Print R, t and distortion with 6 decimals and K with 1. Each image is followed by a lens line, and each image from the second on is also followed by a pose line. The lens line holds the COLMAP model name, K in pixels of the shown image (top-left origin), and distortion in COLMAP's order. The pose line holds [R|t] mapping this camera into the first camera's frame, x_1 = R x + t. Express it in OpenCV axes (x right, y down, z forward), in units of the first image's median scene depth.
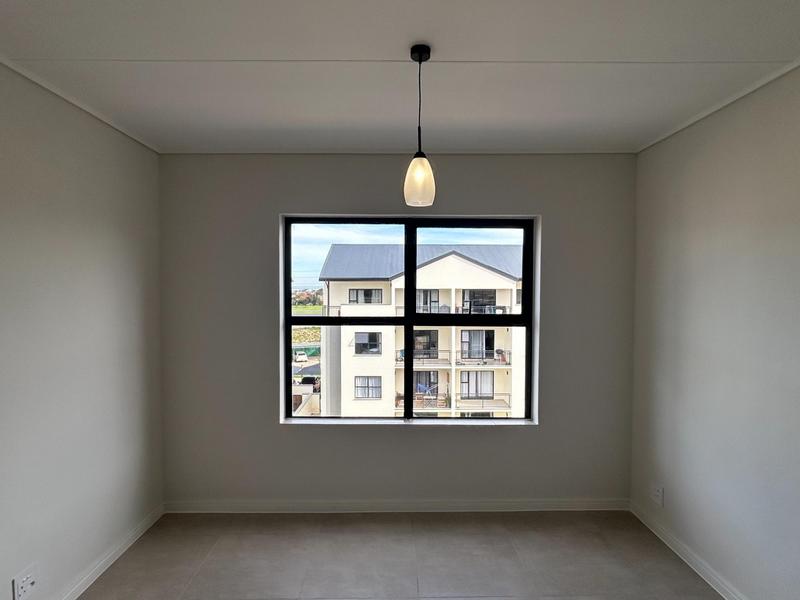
lens RADIAL K [[449.1, 0, 395.4], [0, 449.1, 298.9], [0, 0, 1]] dist [0.003933, -0.003525]
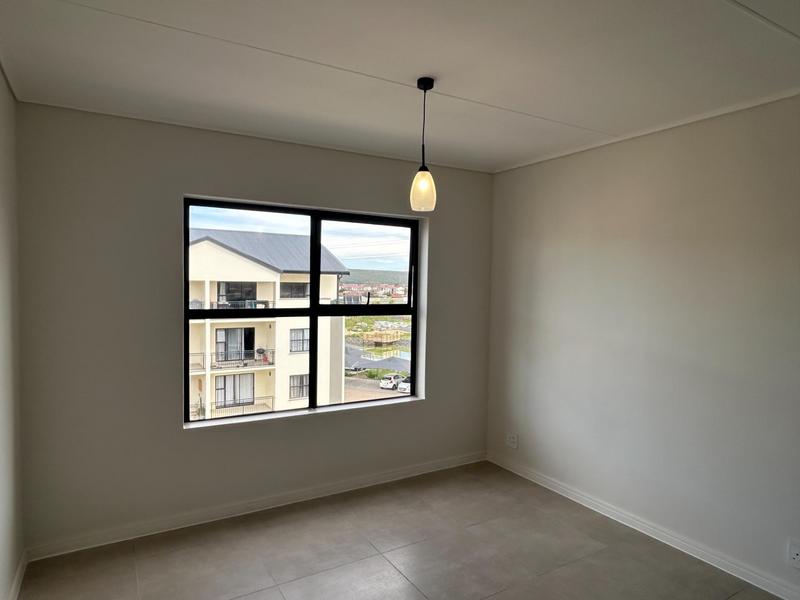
lens RADIAL K [[493.7, 0, 404.9], [0, 493.7, 301.0], [0, 0, 1]] dist [0.003077, -0.000807]
pose [[0.866832, -0.010866, 0.498482, -0.340993], [0.002416, 0.999842, 0.017594, 0.005556], [-0.498594, -0.014046, 0.866722, -0.065724]]
